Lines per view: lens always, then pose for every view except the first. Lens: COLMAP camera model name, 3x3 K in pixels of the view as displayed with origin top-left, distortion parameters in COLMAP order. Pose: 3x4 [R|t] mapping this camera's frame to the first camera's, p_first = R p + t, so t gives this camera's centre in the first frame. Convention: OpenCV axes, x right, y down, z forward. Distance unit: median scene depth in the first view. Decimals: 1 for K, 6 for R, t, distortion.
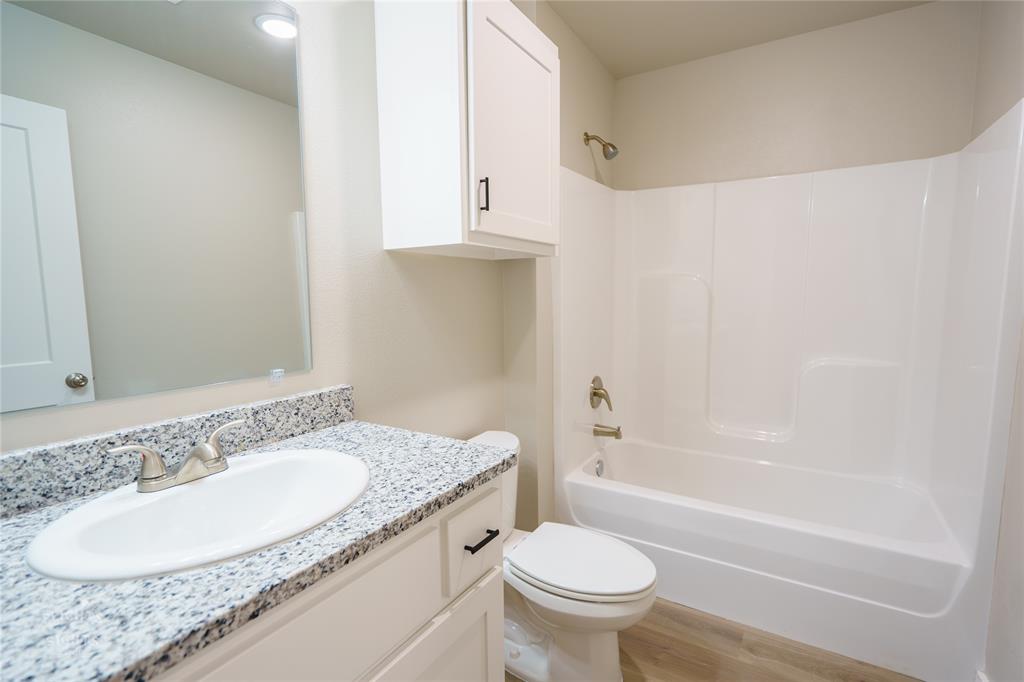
lens RADIAL K [[460.5, 0, 511.9], [0, 460.5, 345.3], [0, 0, 1]] dist [-0.010204, 0.000073]
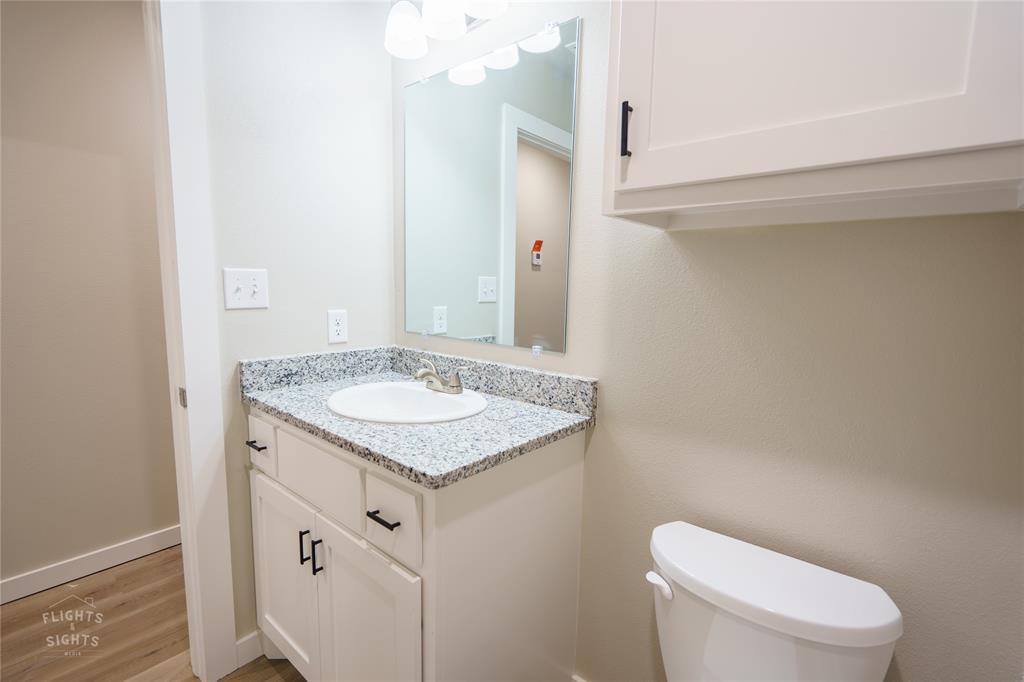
lens RADIAL K [[460.5, 0, 515.8], [0, 460.5, 342.9], [0, 0, 1]] dist [-0.010204, 0.000073]
pose [[-0.127599, 0.134665, -0.982641, 0.751587], [-0.128765, 0.980106, 0.151038, -0.143513], [0.983432, 0.145803, -0.107721, 1.166931]]
